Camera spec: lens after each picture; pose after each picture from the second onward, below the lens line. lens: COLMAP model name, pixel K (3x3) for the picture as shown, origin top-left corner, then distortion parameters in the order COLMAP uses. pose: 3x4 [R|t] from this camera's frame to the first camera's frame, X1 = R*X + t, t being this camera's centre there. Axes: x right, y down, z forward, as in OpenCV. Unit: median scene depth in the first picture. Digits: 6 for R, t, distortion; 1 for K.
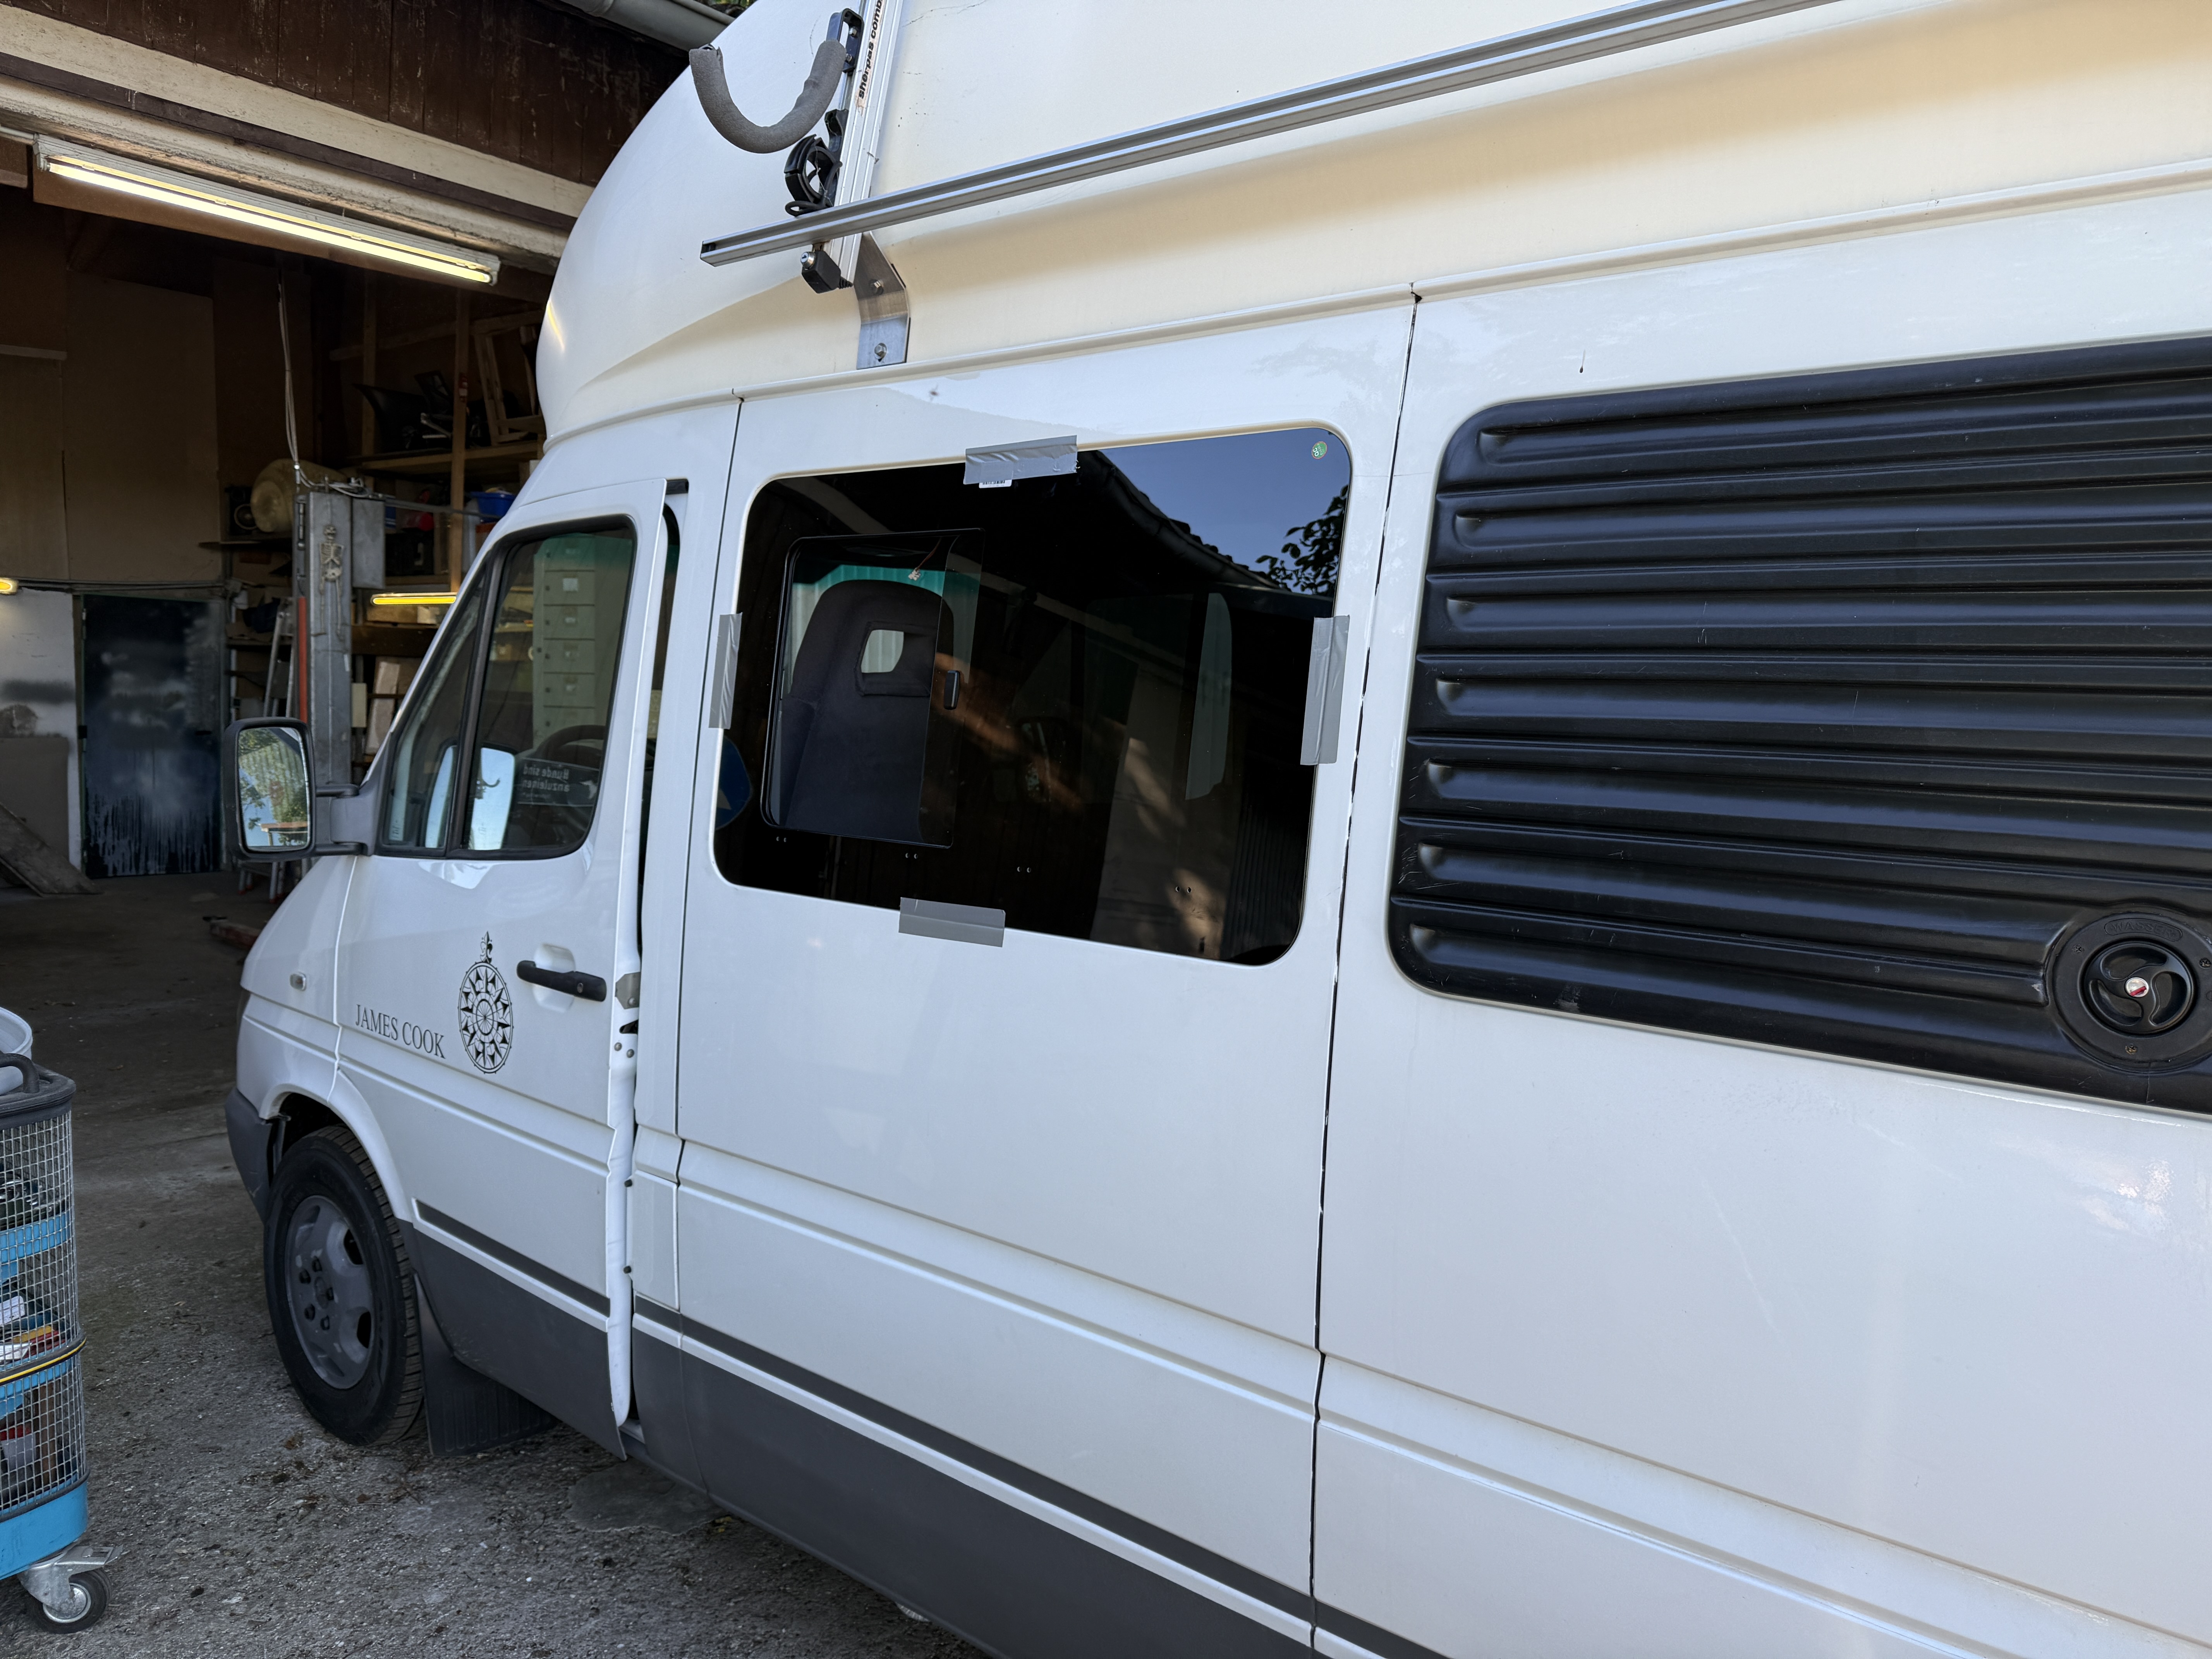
lens RADIAL K [[1602.3, 0, 1106.0], [0, 1602.3, 829.5], [0, 0, 1]] dist [0.003478, -0.004879]
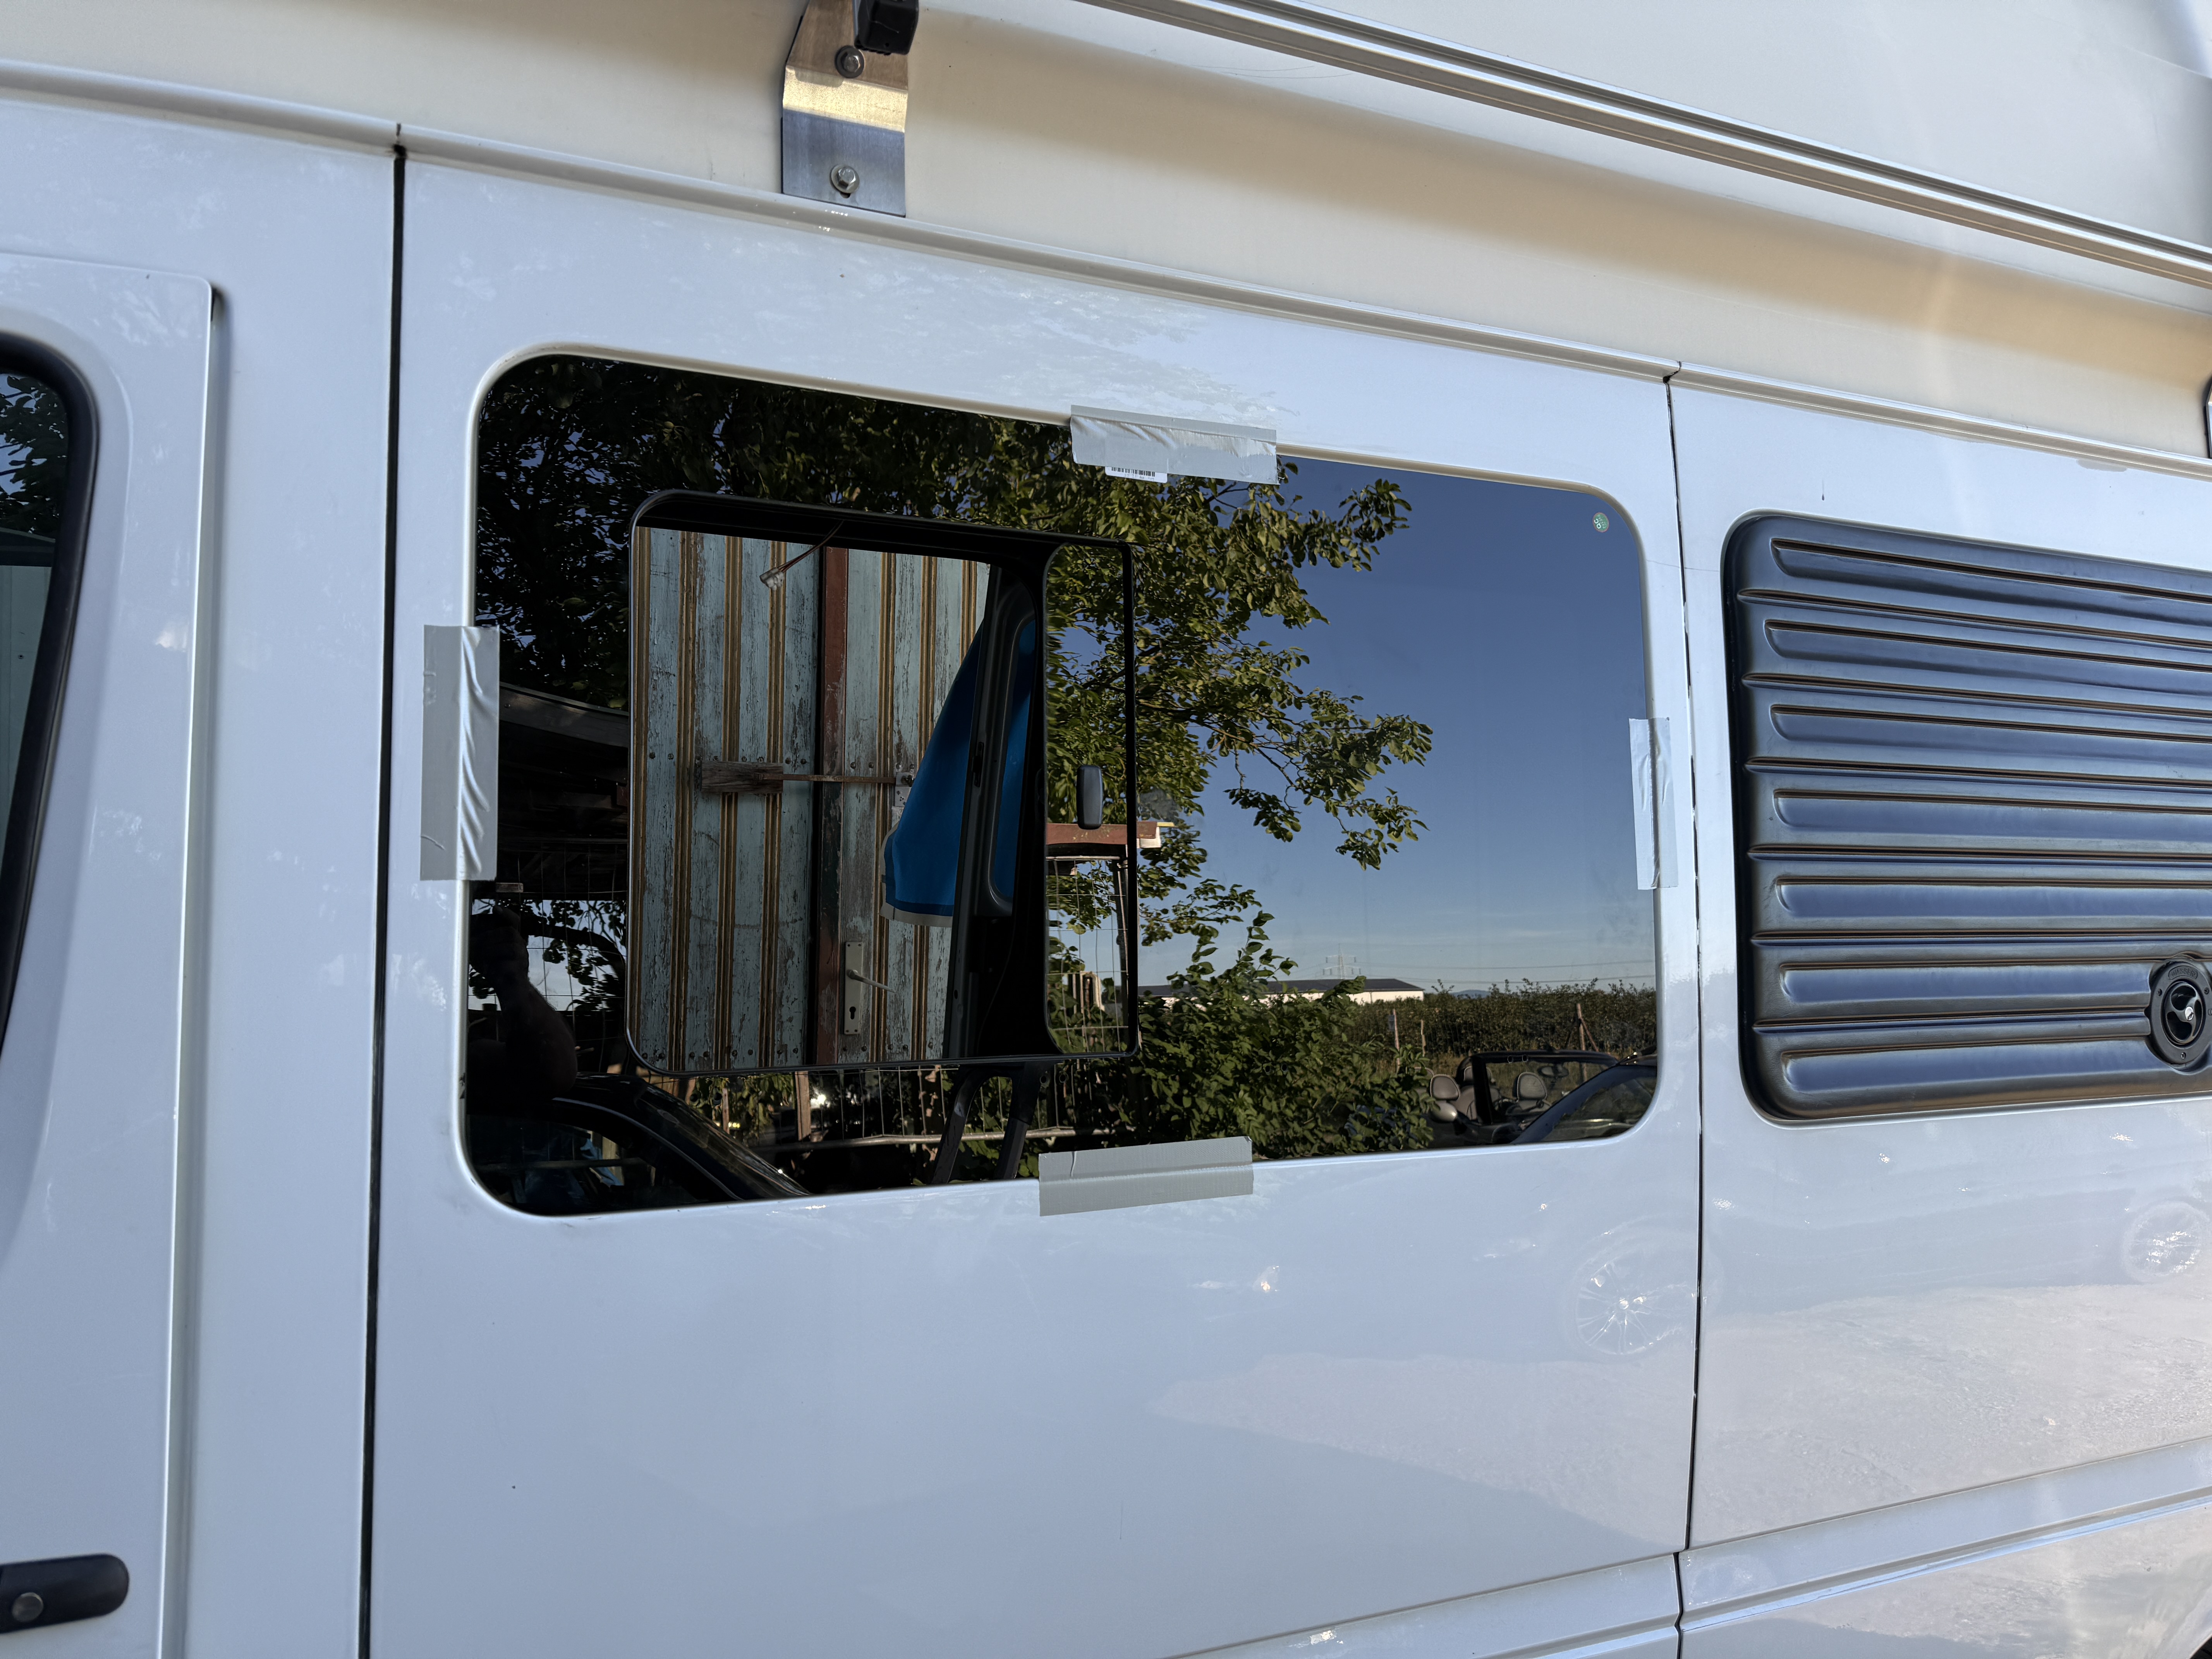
lens RADIAL K [[1602.3, 0, 1106.0], [0, 1602.3, 829.5], [0, 0, 1]] dist [0.003478, -0.004879]
pose [[0.448391, -0.044680, 0.892720, -0.603014], [0.046992, 0.998547, 0.026373, -0.084839], [-0.892601, 0.030125, 0.449839, 0.675161]]
